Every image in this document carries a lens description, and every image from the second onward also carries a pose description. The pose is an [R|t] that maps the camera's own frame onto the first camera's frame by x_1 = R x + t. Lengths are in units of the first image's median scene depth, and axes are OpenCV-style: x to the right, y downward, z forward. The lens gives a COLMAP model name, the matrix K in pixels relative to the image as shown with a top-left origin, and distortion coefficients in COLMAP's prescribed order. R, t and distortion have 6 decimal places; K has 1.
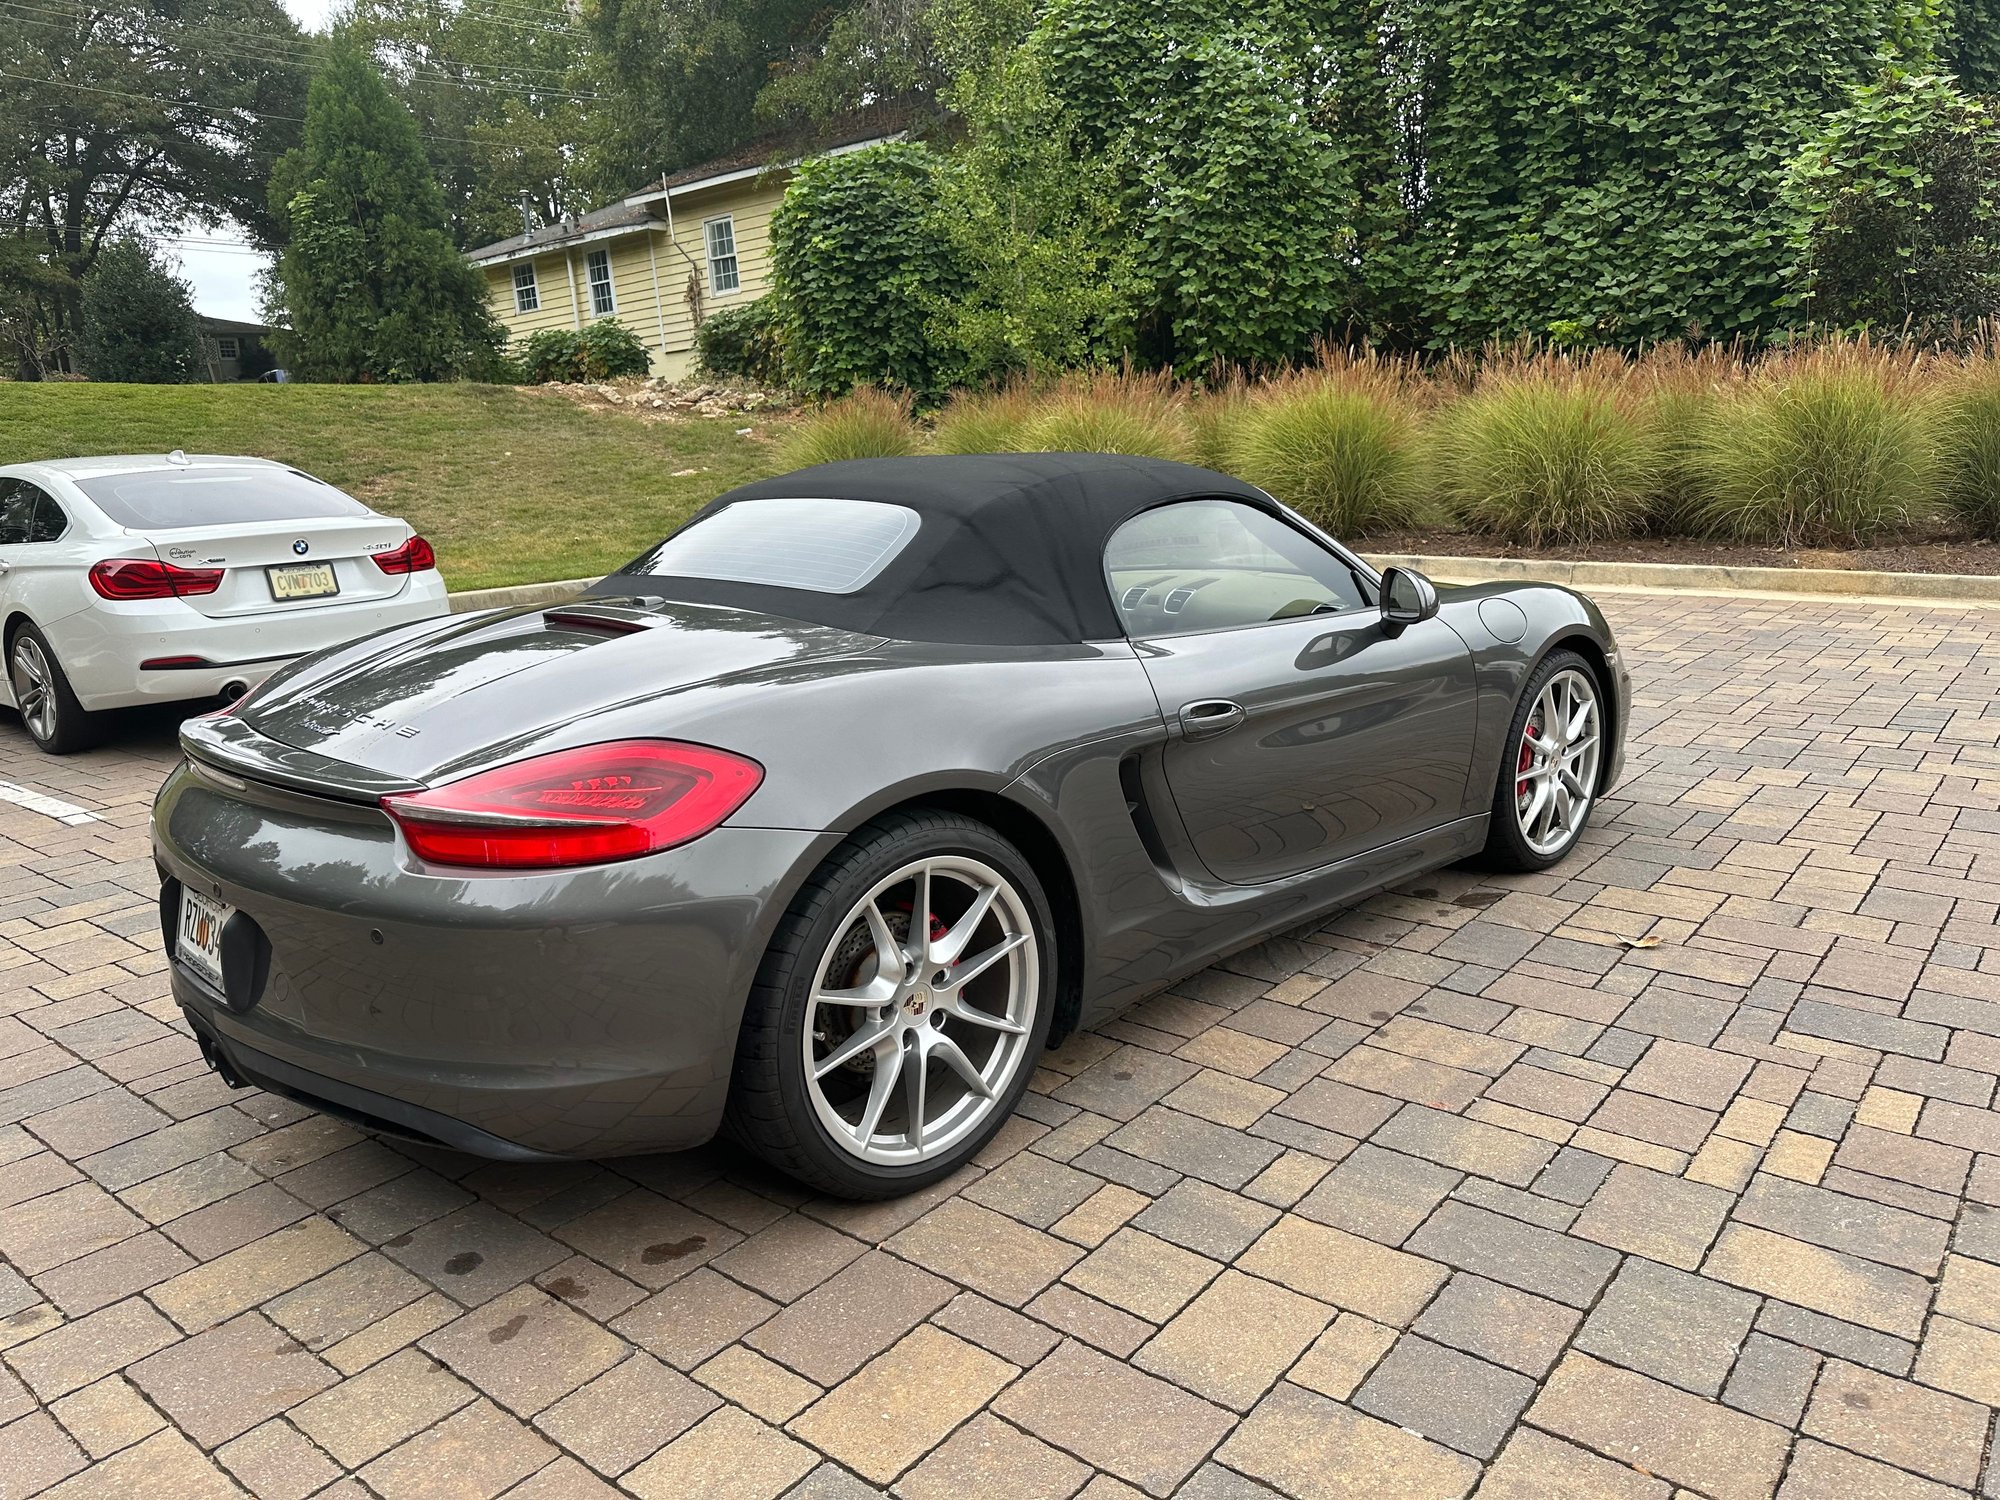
lens RADIAL K [[1414.3, 0, 1014.4], [0, 1414.3, 758.8], [0, 0, 1]] dist [0.029895, -0.041285]
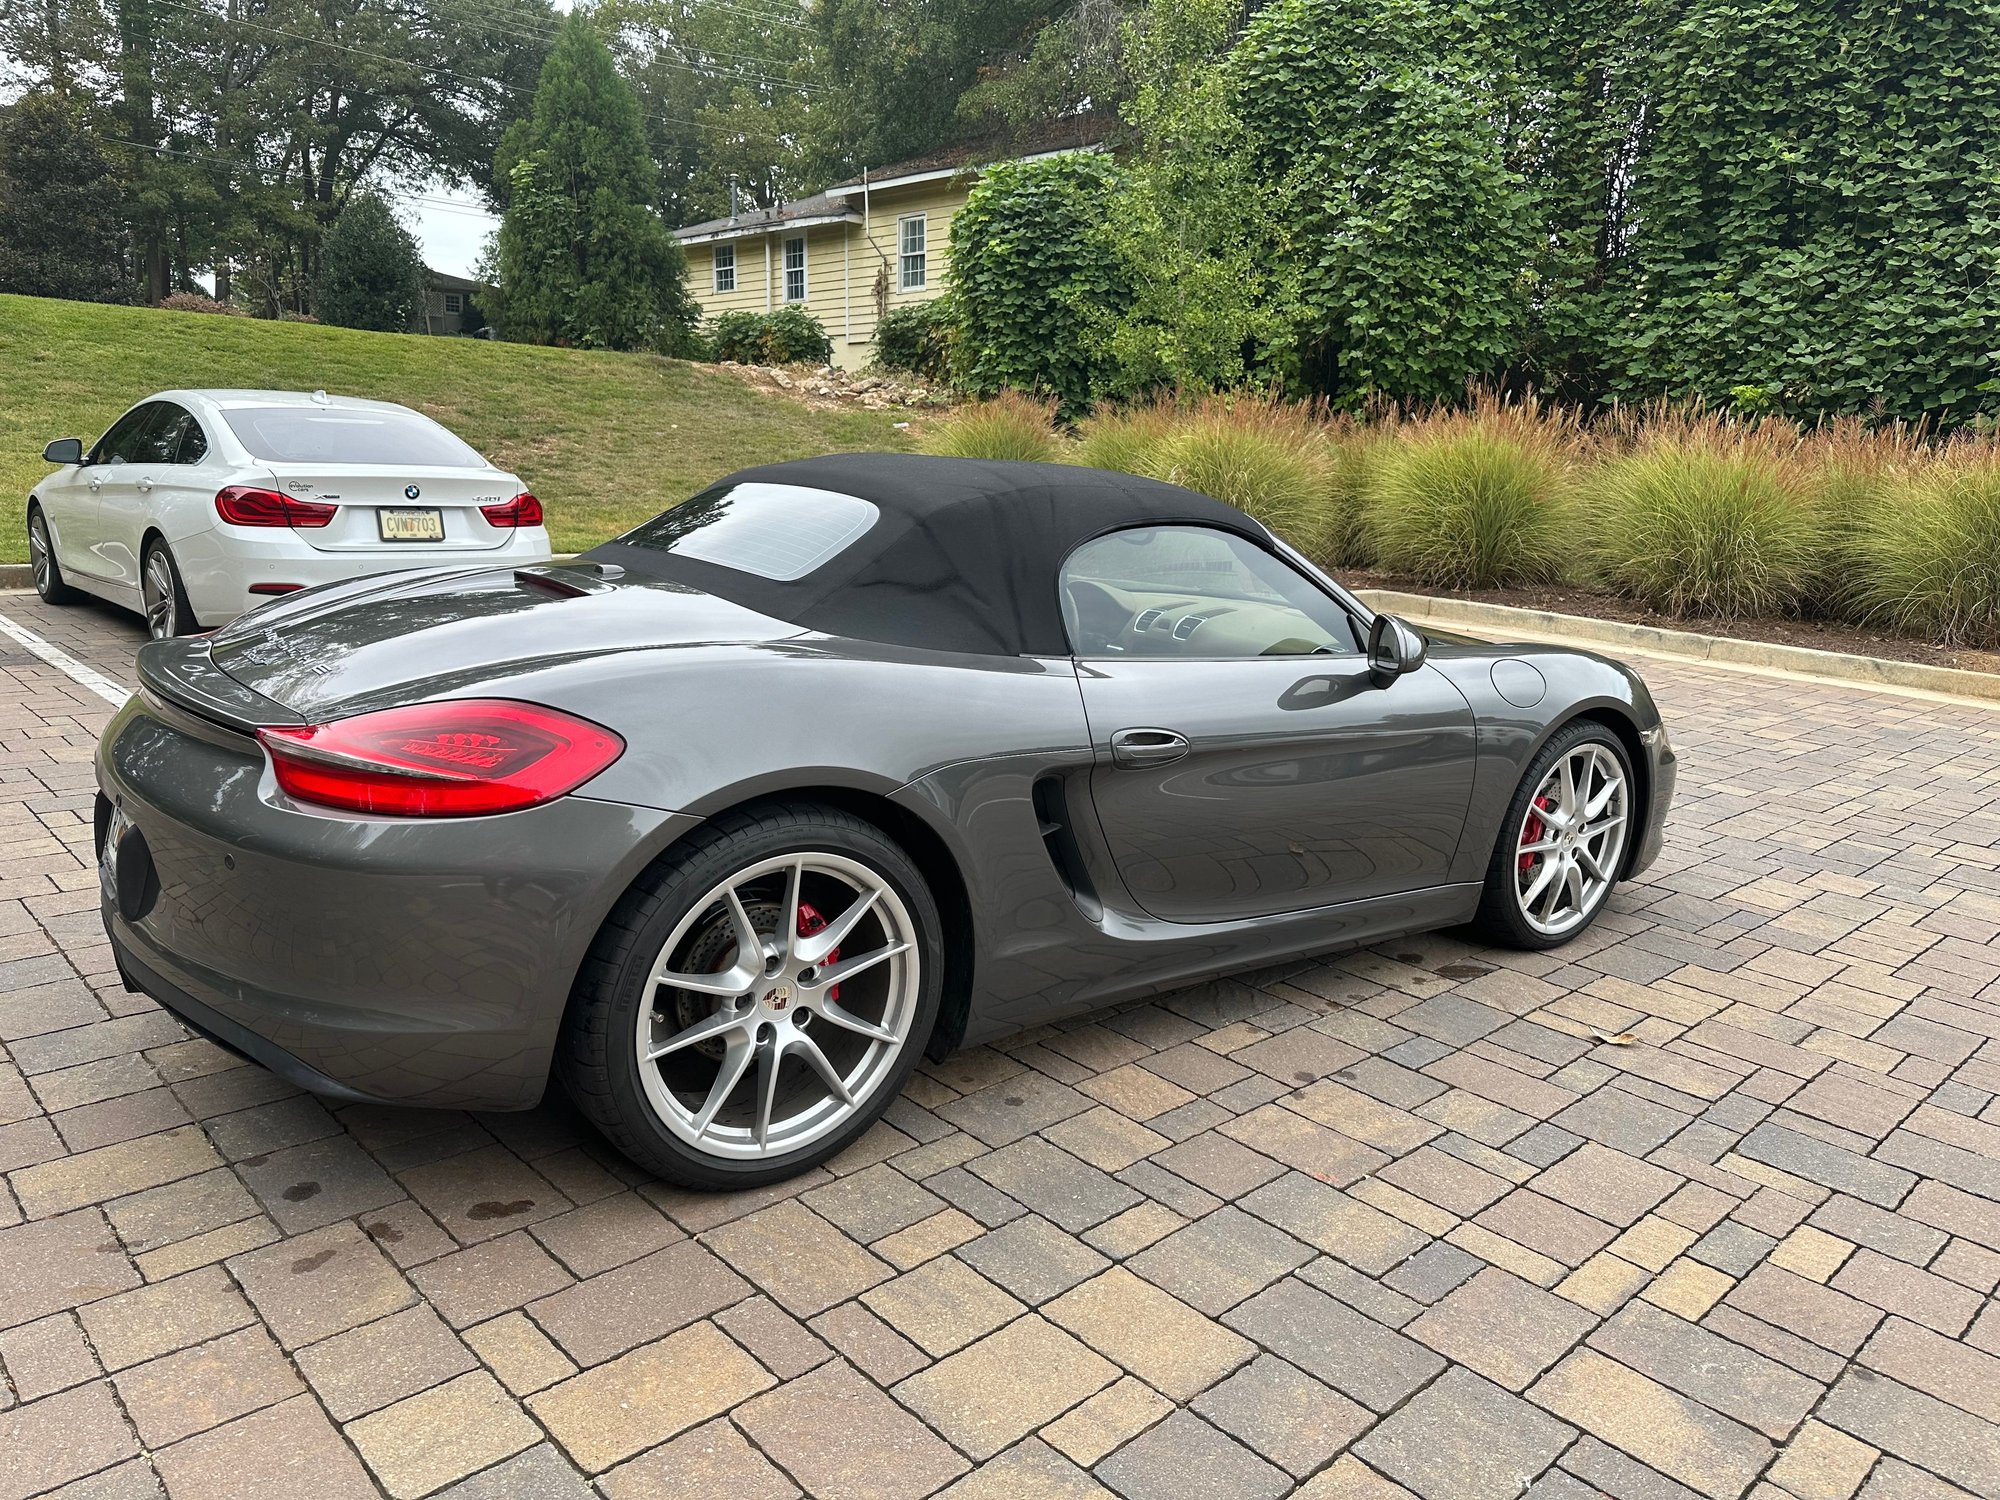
lens RADIAL K [[1414.3, 0, 1015.0], [0, 1414.3, 751.3], [0, 0, 1]] dist [0.029895, -0.041285]
pose [[0.987985, 0.113750, -0.104622, 0.080283], [-0.115024, 0.993343, -0.006206, -0.005200], [0.103219, 0.018165, 0.994493, 0.012671]]
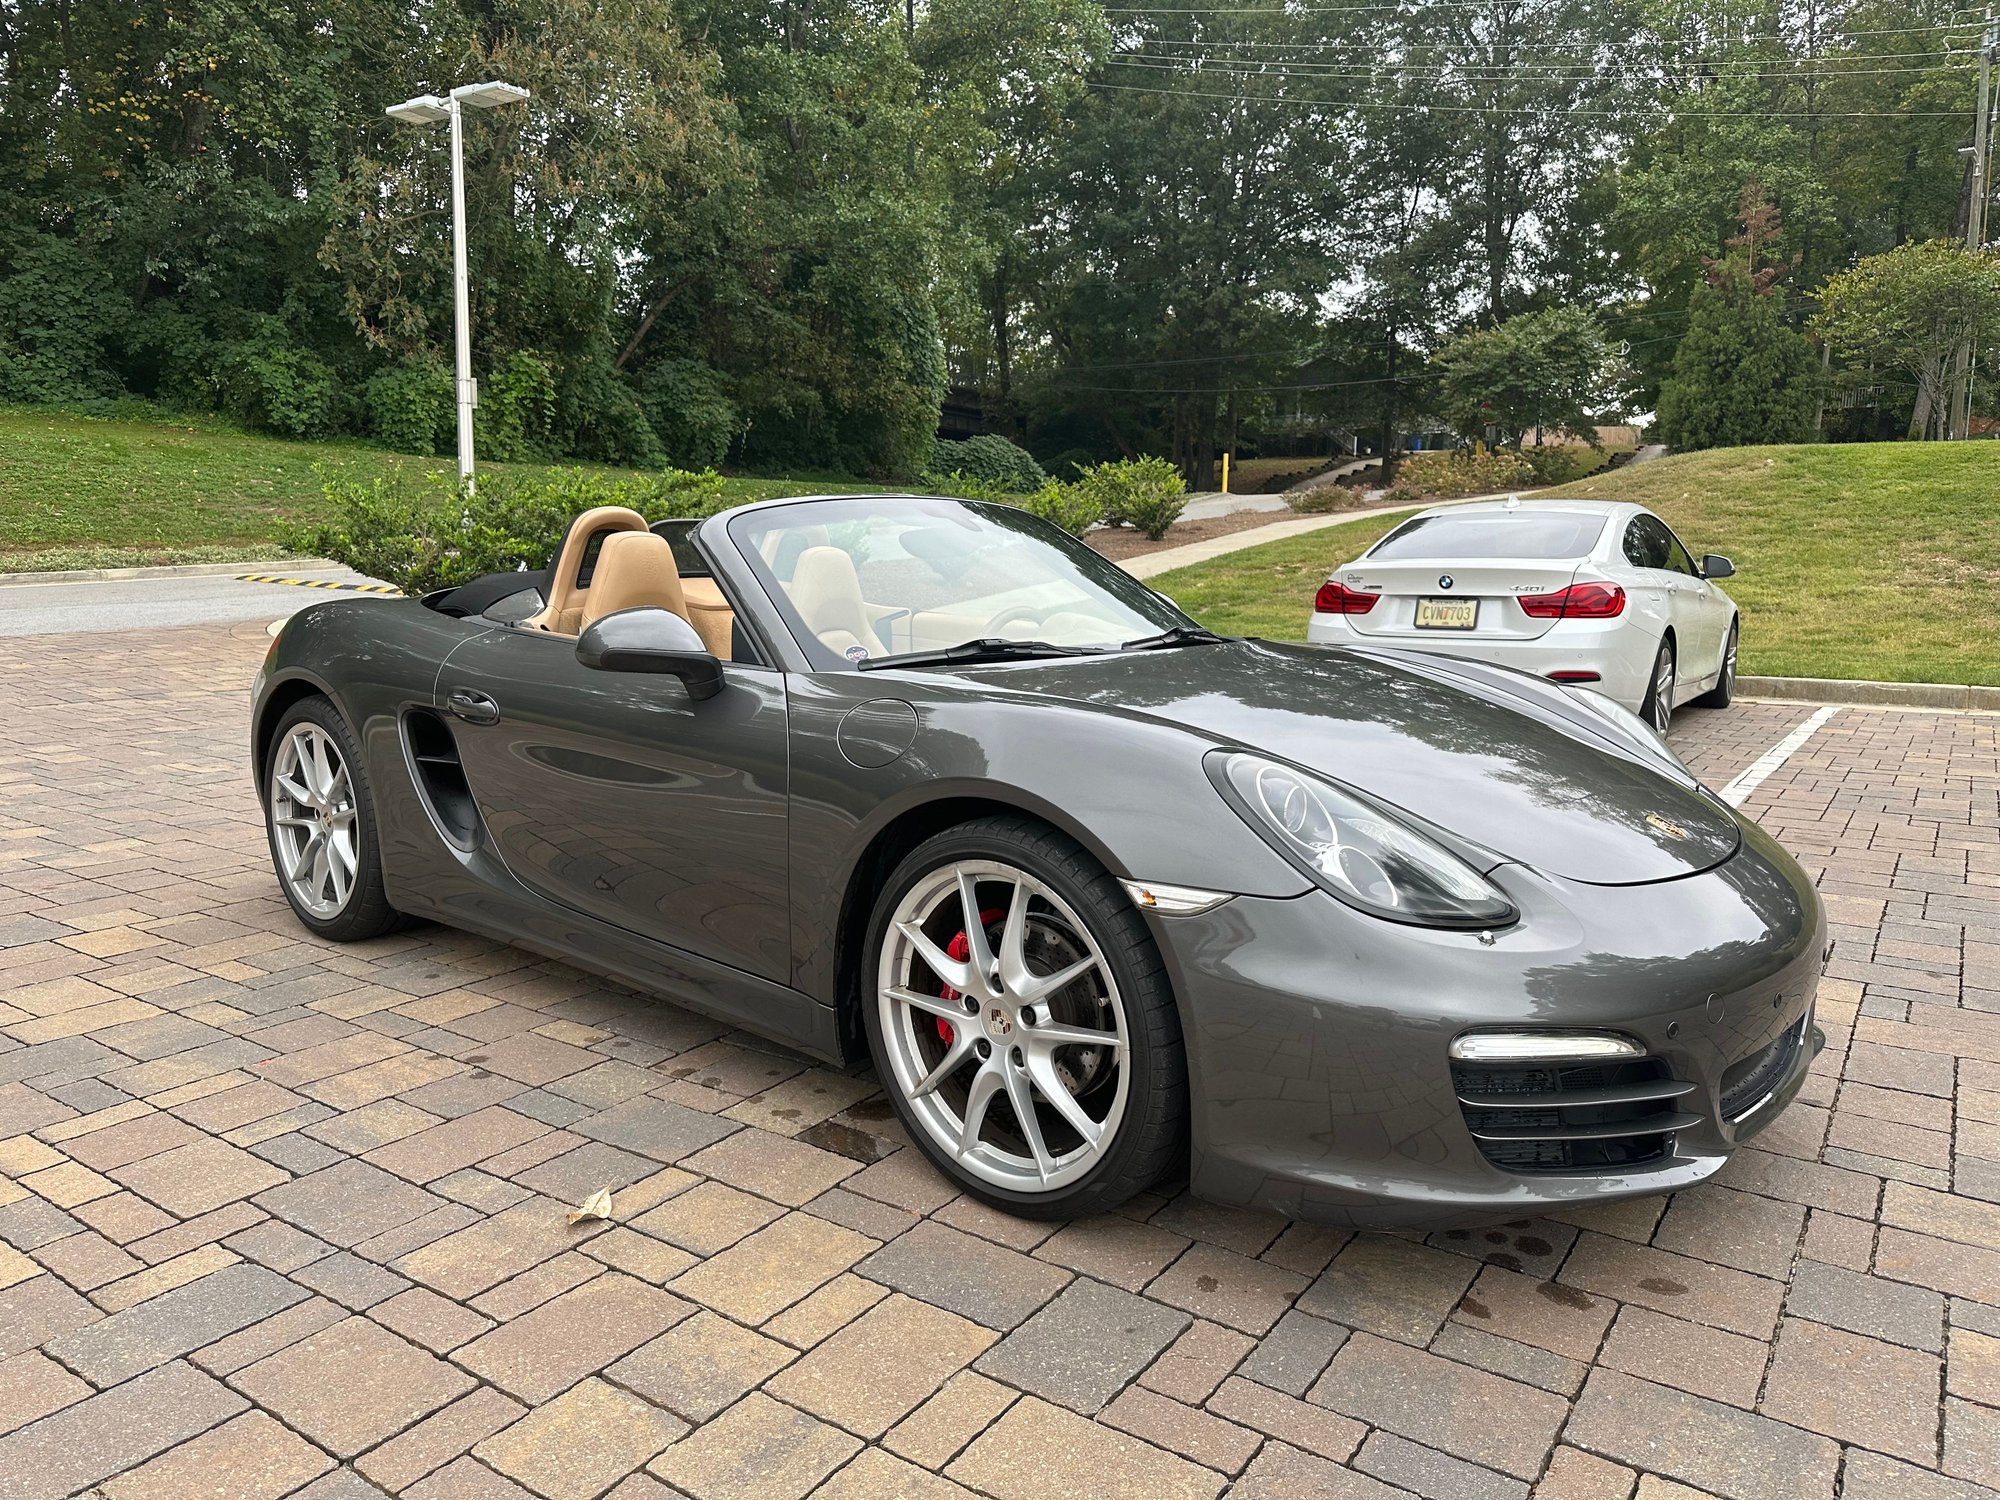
lens RADIAL K [[1414.3, 0, 982.2], [0, 1414.3, 738.5], [0, 0, 1]] dist [0.029895, -0.041285]
pose [[0.065060, 0.168234, -0.983598, 0.681355], [-0.222769, 0.963259, 0.150020, -0.141071], [0.972698, 0.209355, 0.100146, 0.685989]]
